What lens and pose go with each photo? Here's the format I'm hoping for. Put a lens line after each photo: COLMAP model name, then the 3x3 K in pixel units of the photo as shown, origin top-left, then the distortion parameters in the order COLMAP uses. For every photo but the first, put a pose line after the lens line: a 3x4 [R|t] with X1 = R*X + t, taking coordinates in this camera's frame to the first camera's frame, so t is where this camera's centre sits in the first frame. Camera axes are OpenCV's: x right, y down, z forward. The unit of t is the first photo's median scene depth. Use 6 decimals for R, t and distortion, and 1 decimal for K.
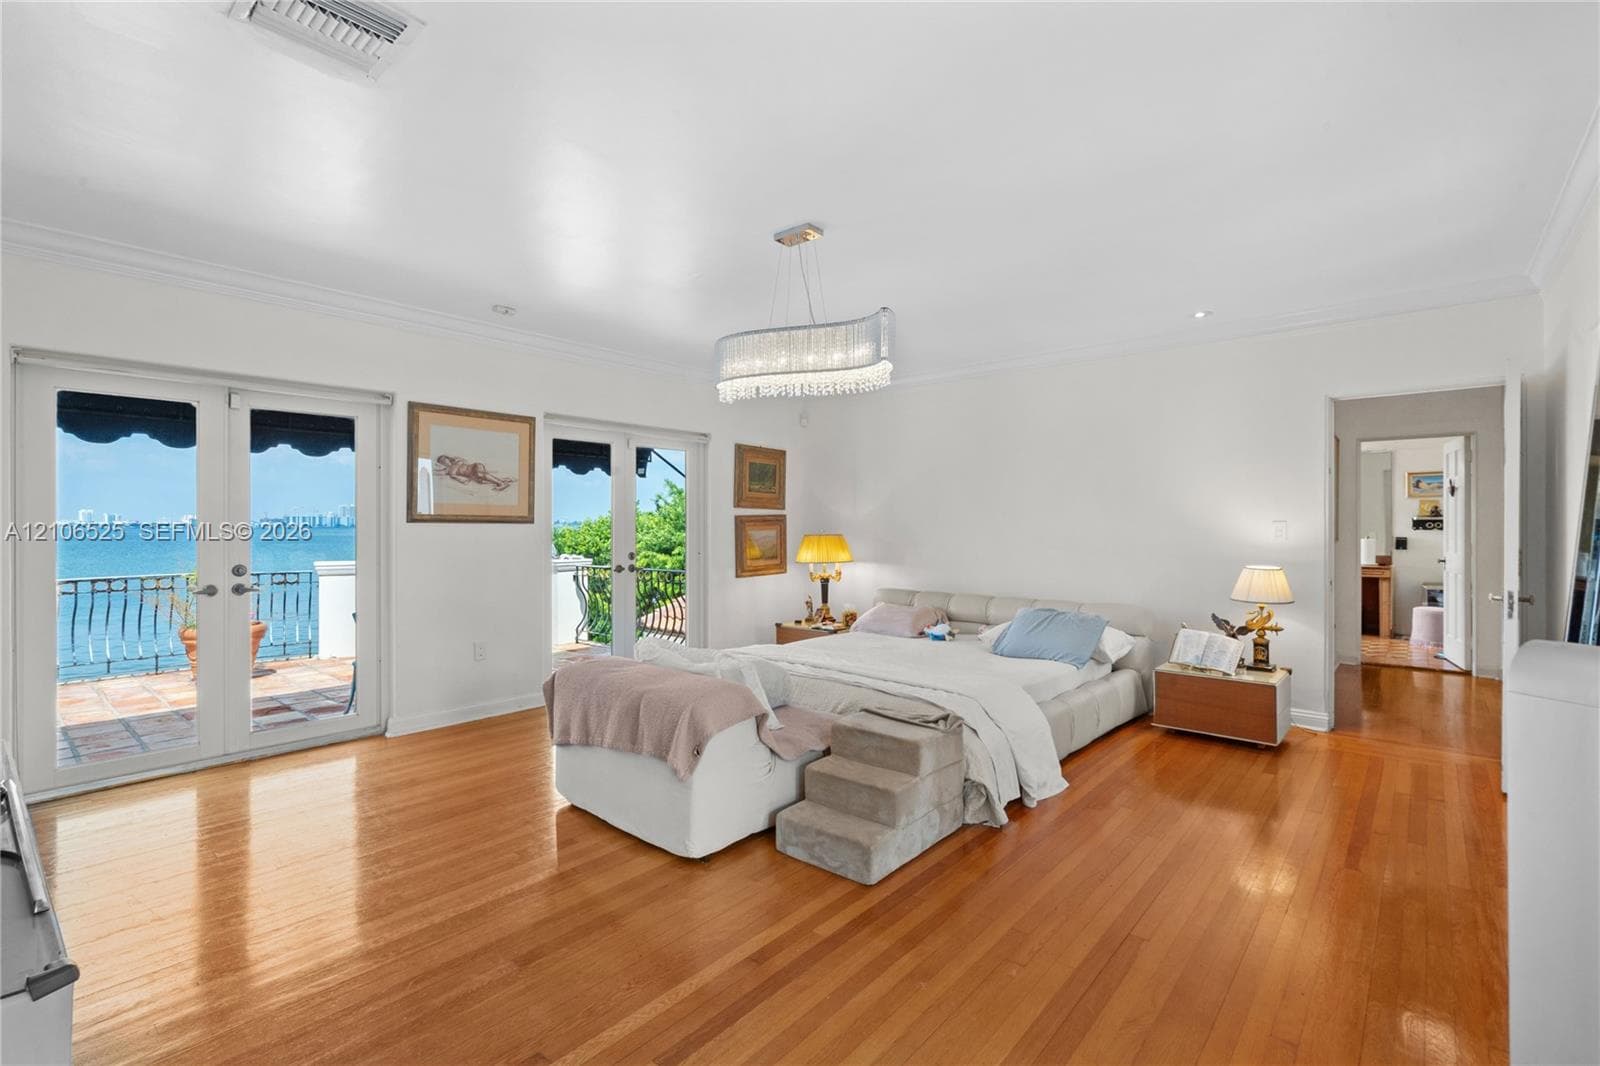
lens RADIAL K [[734.6, 0, 788.1], [0, 734.6, 527.8], [0, 0, 1]] dist [-0.004150, 0.001648]
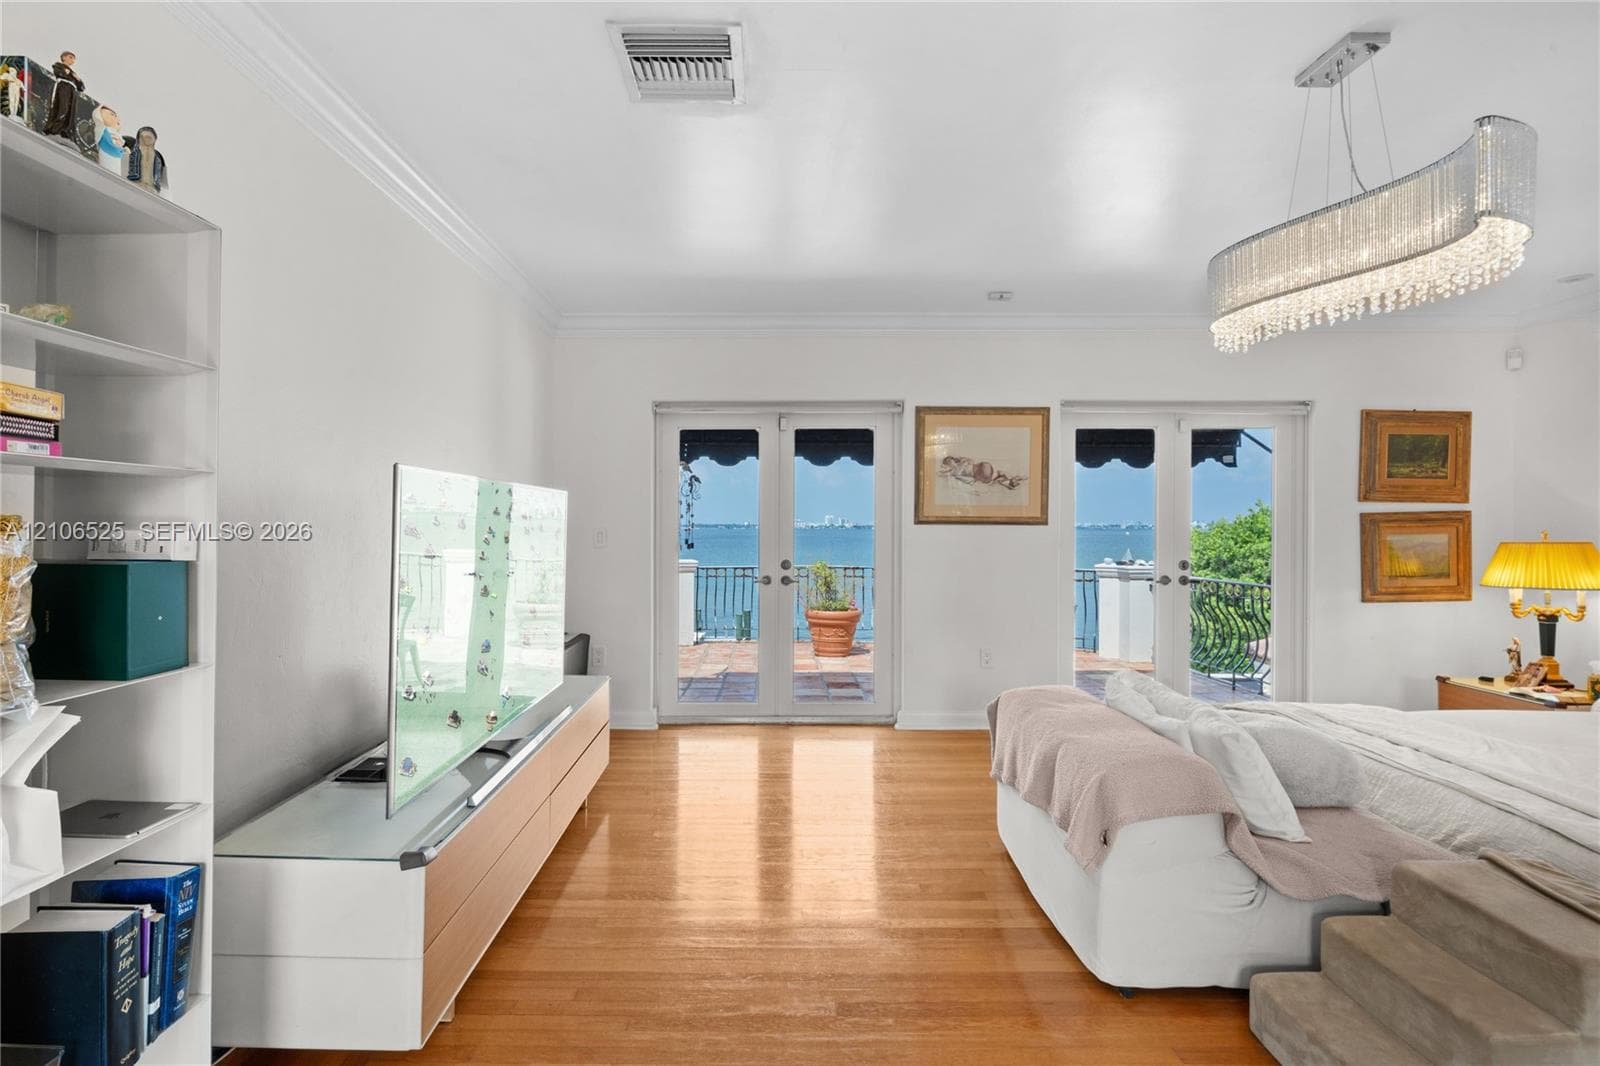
lens RADIAL K [[734.6, 0, 796.9], [0, 734.6, 529.3], [0, 0, 1]] dist [-0.004150, 0.001648]
pose [[0.650626, 0.002533, -0.759394, 0.156313], [-0.002469, 0.999996, 0.001220, -0.001070], [0.759394, 0.001082, 0.650630, 0.203386]]
